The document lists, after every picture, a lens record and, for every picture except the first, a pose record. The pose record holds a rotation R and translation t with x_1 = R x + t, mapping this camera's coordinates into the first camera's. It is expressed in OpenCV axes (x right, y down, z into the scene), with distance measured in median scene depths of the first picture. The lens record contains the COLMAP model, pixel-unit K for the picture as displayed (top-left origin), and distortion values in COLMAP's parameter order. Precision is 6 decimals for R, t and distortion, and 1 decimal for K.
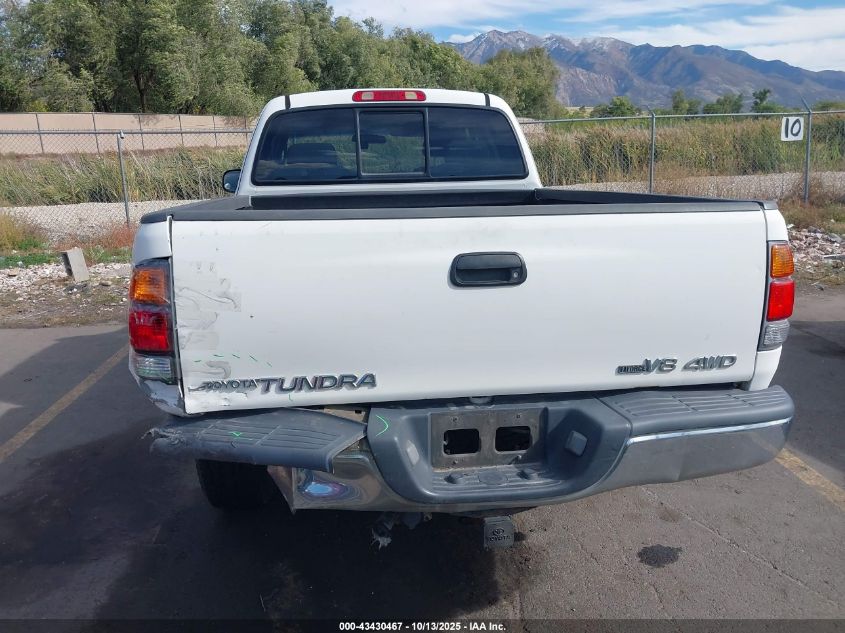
lens RADIAL K [[671.6, 0, 422.6], [0, 671.6, 316.0], [0, 0, 1]] dist [0.022284, -0.023627]
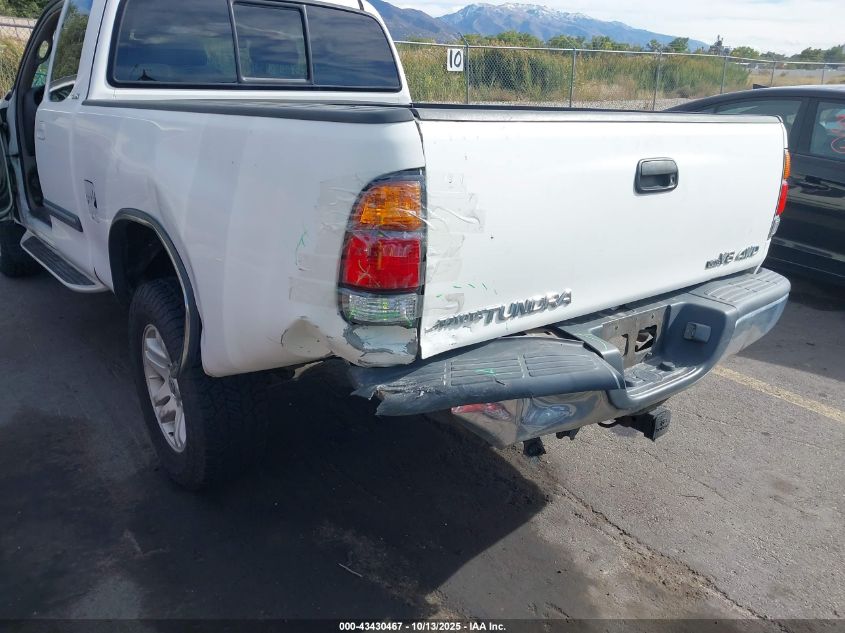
lens RADIAL K [[671.6, 0, 424.3], [0, 671.6, 322.3], [0, 0, 1]] dist [0.022284, -0.023627]
pose [[0.853646, -0.132350, 0.503757, -0.743884], [0.074097, 0.988199, 0.134064, -0.012992], [-0.515555, -0.077116, 0.853379, 0.283396]]
